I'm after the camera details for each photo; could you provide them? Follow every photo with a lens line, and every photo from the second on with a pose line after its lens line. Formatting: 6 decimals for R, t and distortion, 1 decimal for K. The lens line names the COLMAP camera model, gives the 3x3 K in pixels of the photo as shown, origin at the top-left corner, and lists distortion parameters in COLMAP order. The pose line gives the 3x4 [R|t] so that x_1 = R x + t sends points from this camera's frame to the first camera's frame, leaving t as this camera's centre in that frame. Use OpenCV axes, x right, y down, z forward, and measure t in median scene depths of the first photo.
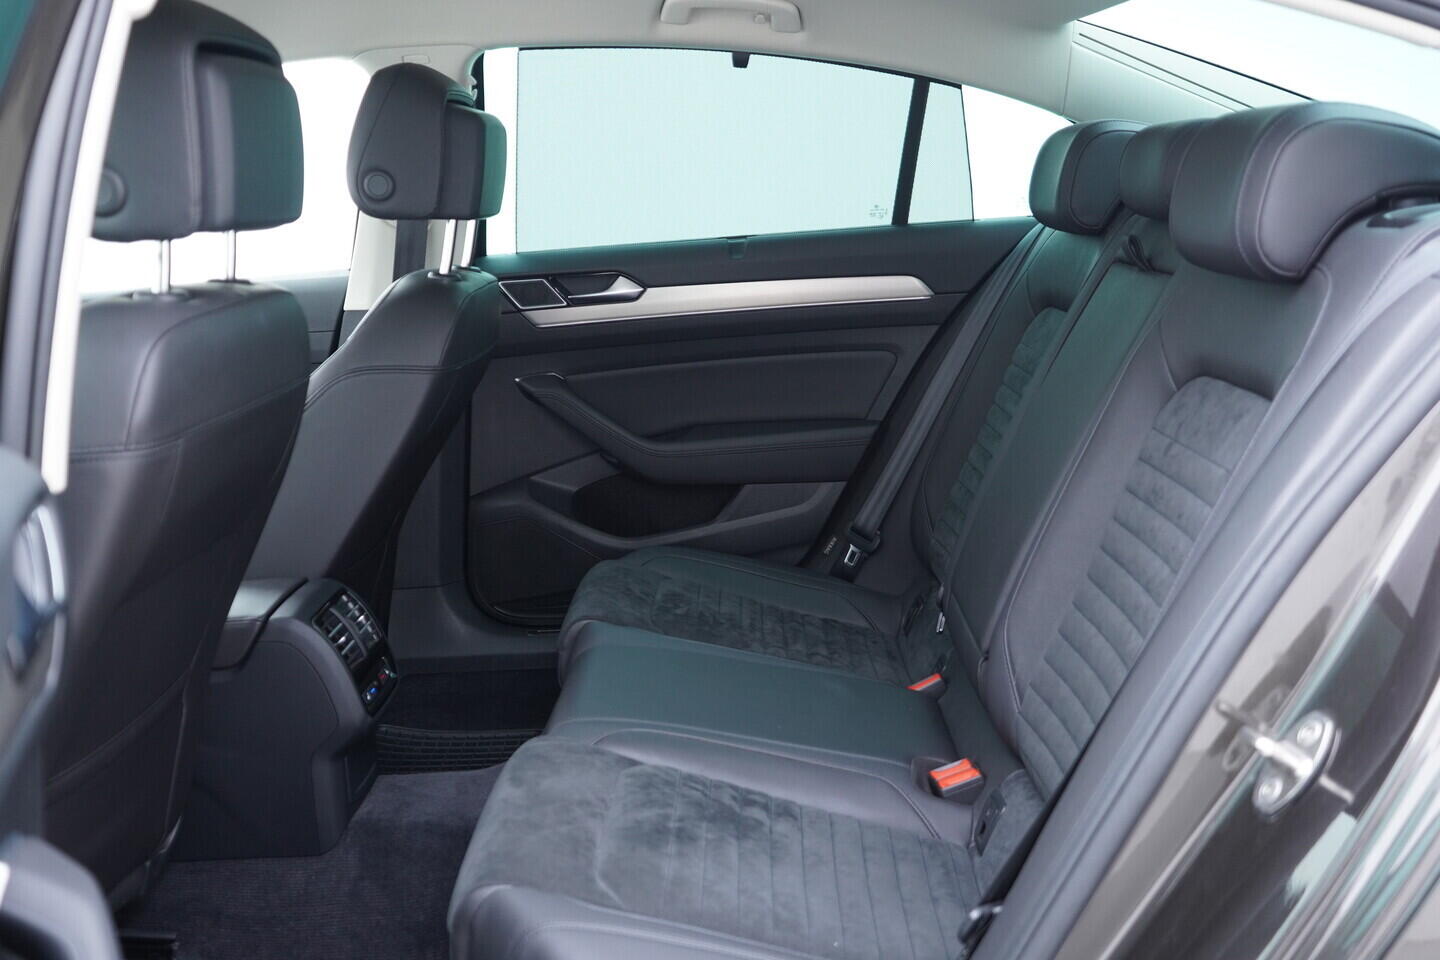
lens RADIAL K [[1461.7, 0, 723.8], [0, 1461.7, 481.6], [0, 0, 1]] dist [-0.013901, 0.000000]
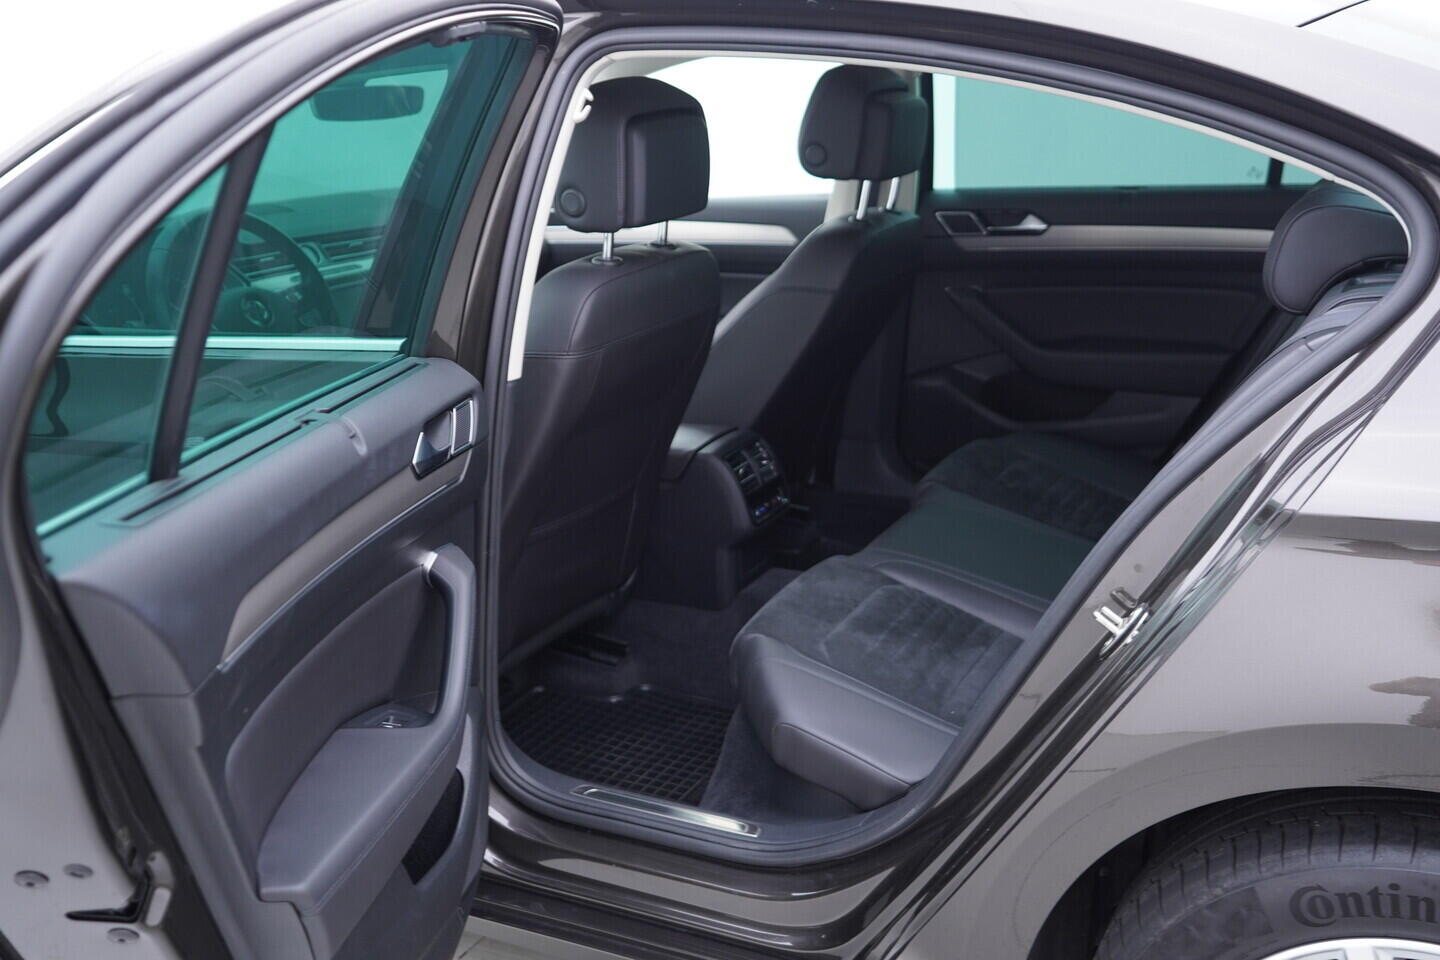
lens RADIAL K [[1461.7, 0, 717.6], [0, 1461.7, 478.8], [0, 0, 1]] dist [-0.013901, 0.000000]
pose [[0.894765, 0.140736, -0.423778, 0.319435], [-0.092152, 0.986803, 0.133147, -0.075141], [0.436924, -0.080083, 0.895926, -0.324070]]
